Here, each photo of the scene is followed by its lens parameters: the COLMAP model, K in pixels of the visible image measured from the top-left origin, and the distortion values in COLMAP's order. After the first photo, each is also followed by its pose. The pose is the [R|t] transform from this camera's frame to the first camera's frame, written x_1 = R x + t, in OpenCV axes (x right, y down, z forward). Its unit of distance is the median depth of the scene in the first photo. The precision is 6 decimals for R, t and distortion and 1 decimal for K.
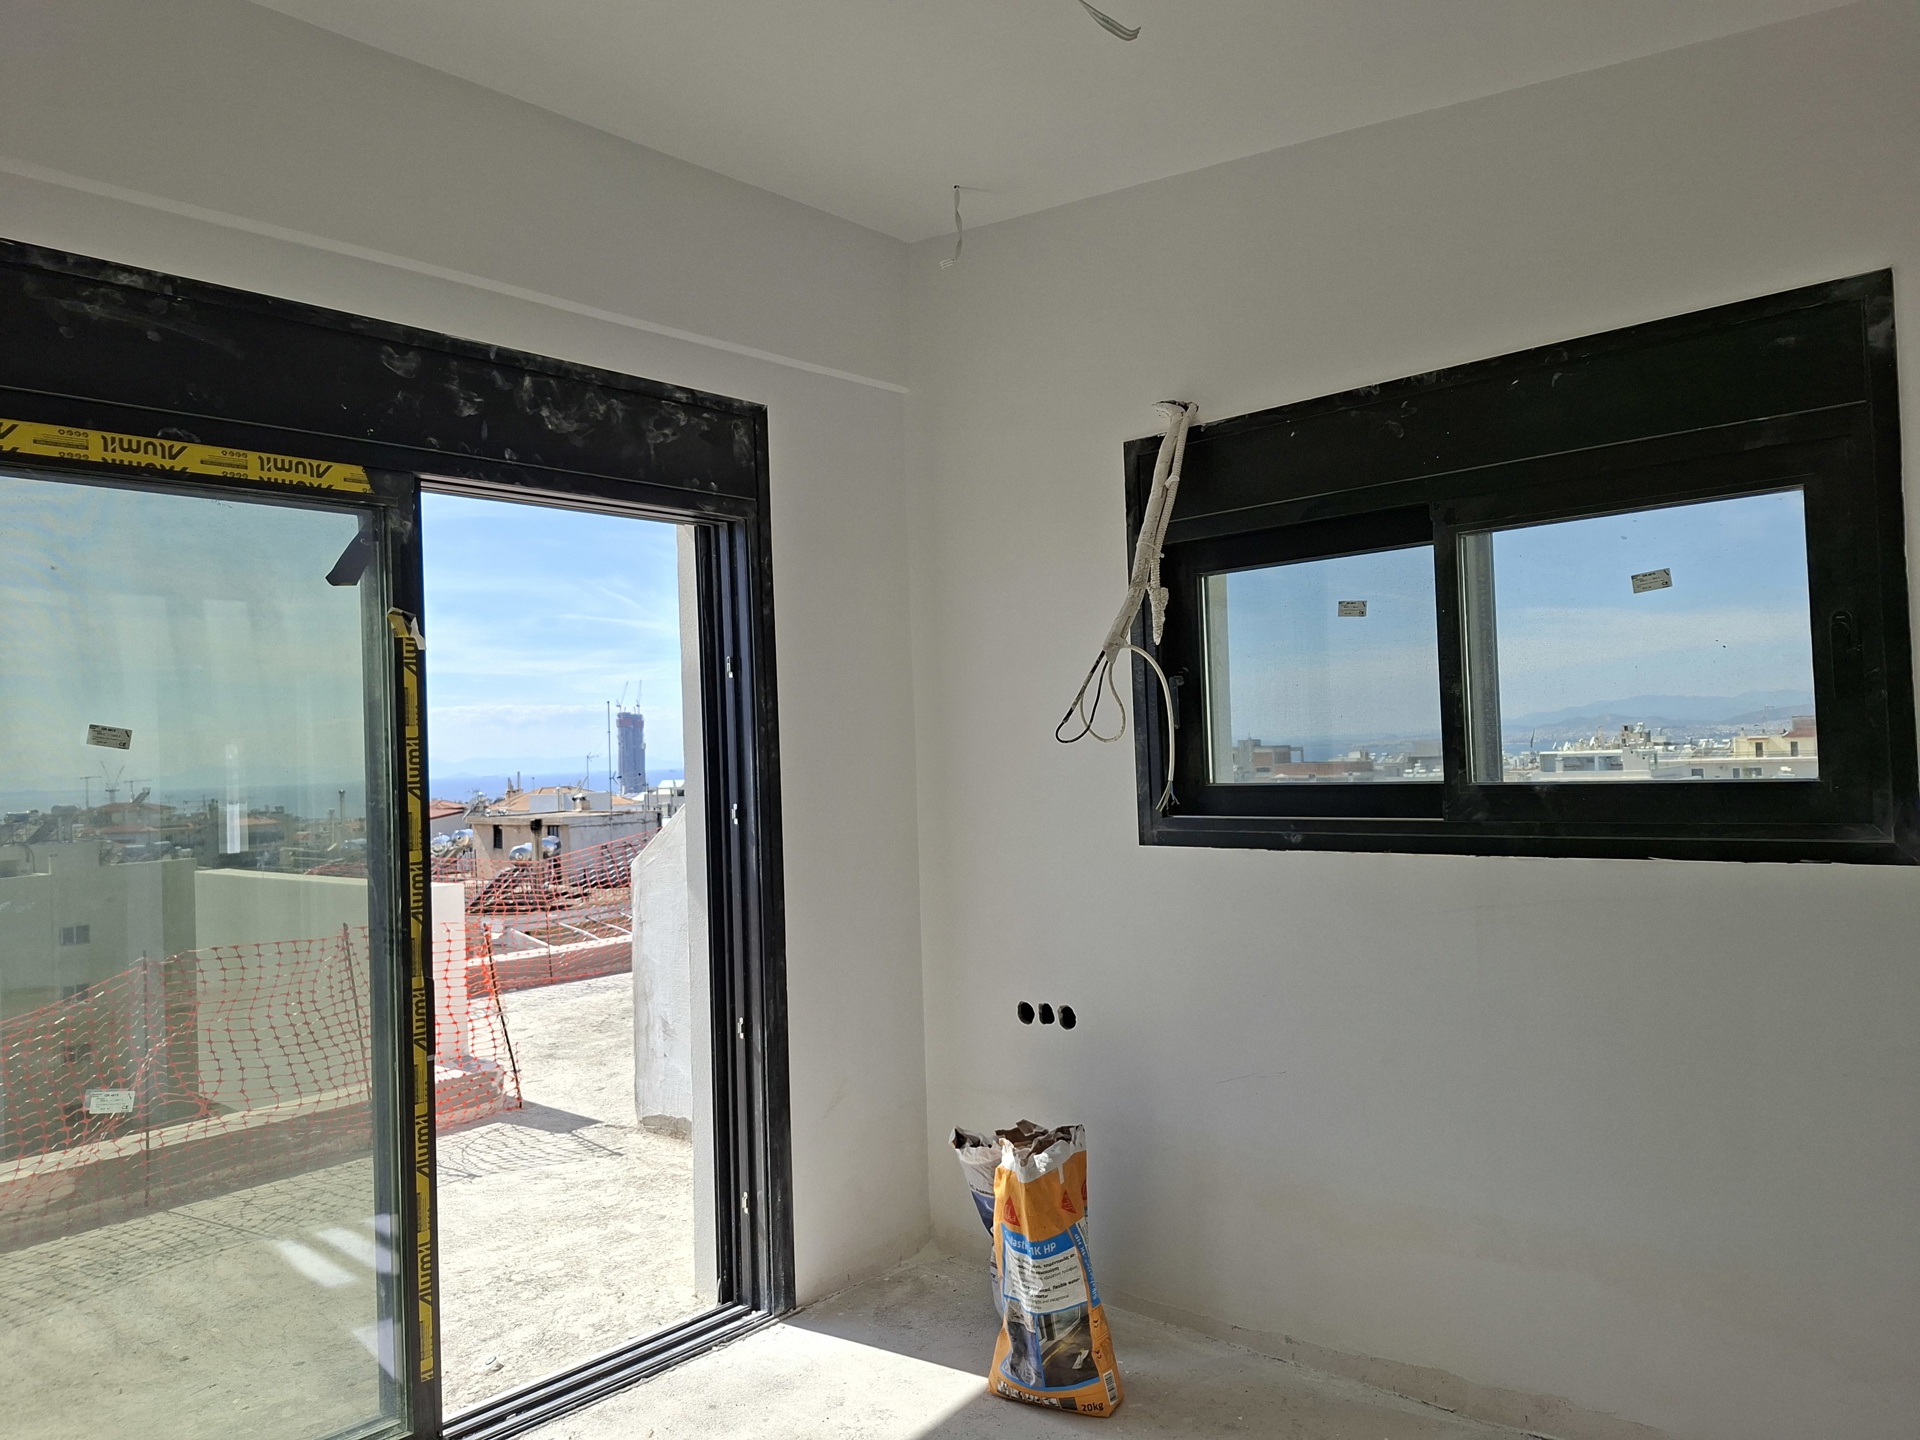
lens RADIAL K [[1324.7, 0, 962.8], [0, 1324.7, 727.8], [0, 0, 1]] dist [0.087091, -0.086441]
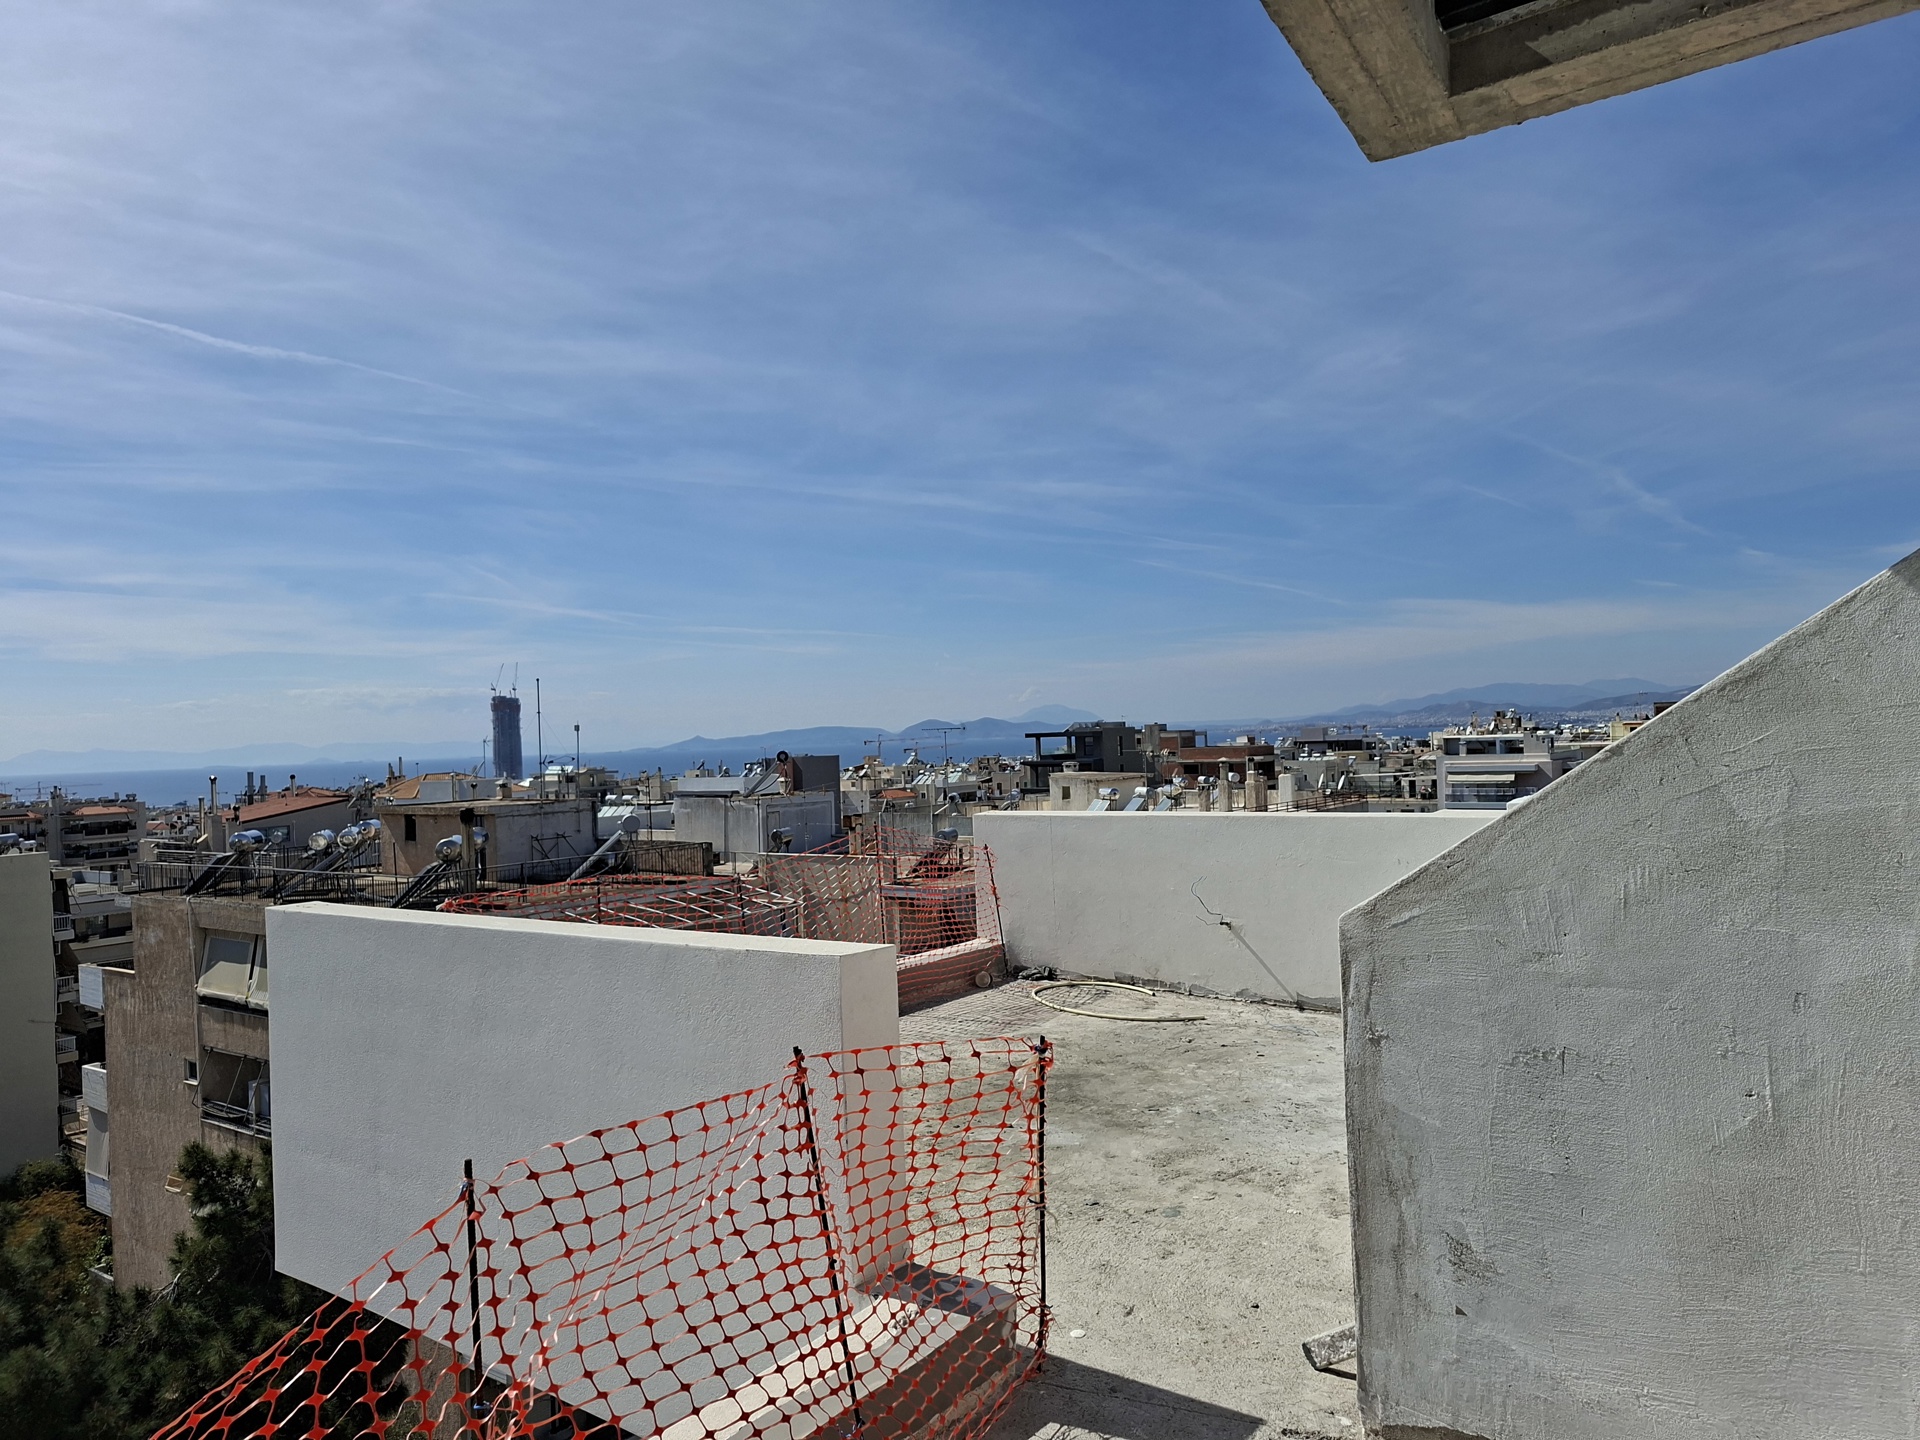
lens RADIAL K [[1324.0, 0, 972.7], [0, 1324.0, 730.2], [0, 0, 1]] dist [0.130005, -0.178177]
pose [[0.995874, 0.000796, 0.090747, -0.063764], [-0.001994, 0.999912, 0.013118, 0.003760], [-0.090729, -0.013245, 0.995788, 0.075510]]
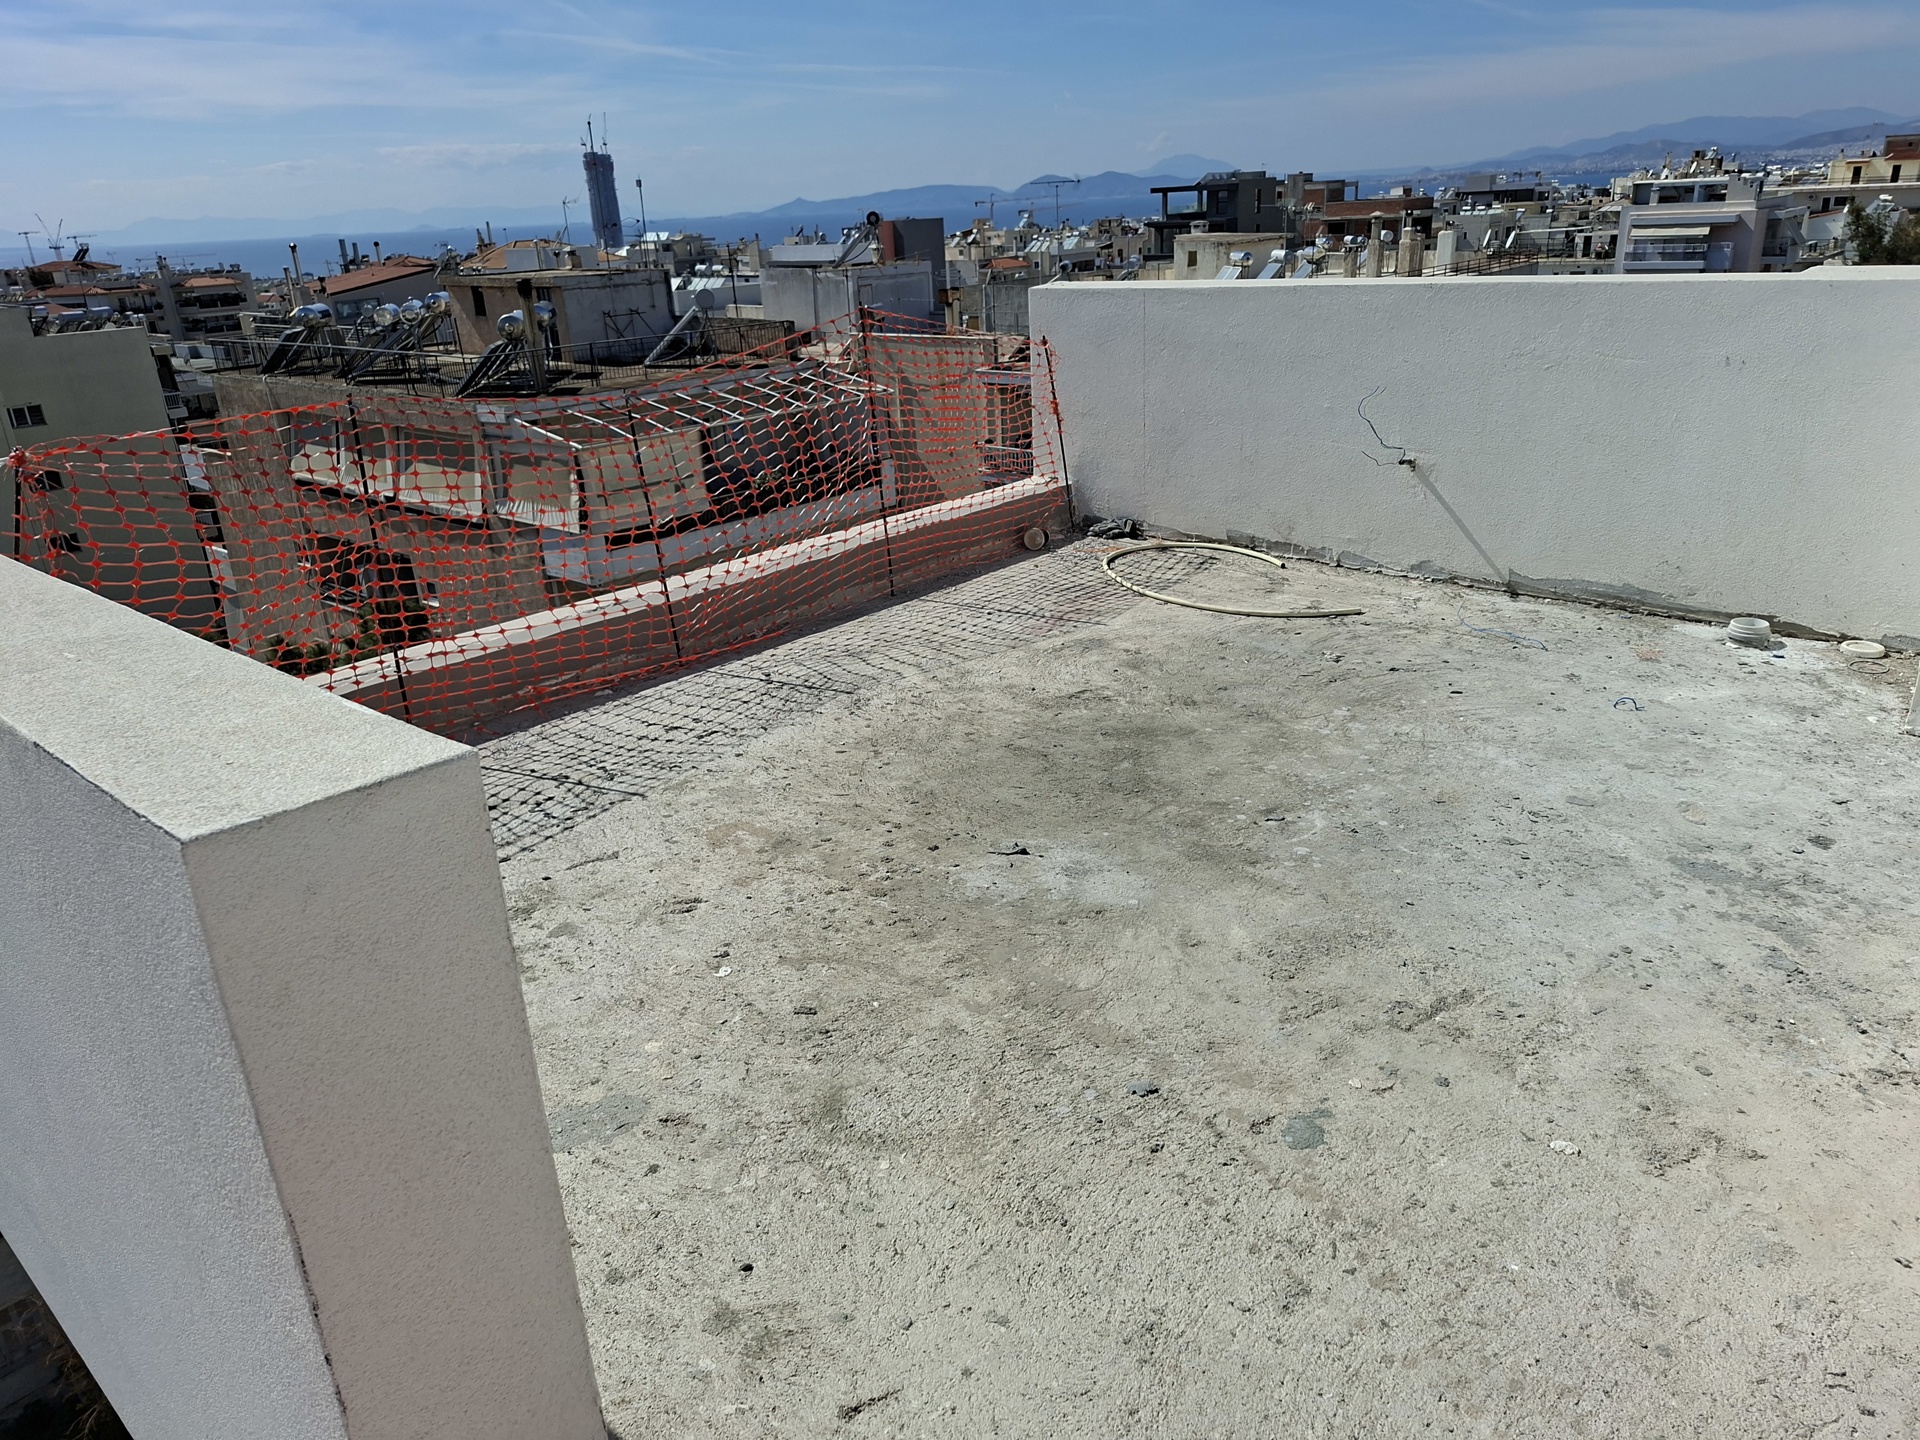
lens RADIAL K [[1324.7, 0, 962.8], [0, 1324.7, 727.8], [0, 0, 1]] dist [0.087091, -0.086441]
pose [[0.999918, -0.011886, -0.004831, -0.050966], [0.012830, 0.922875, 0.384885, 0.008543], [-0.000117, -0.384915, 0.922952, 0.138873]]
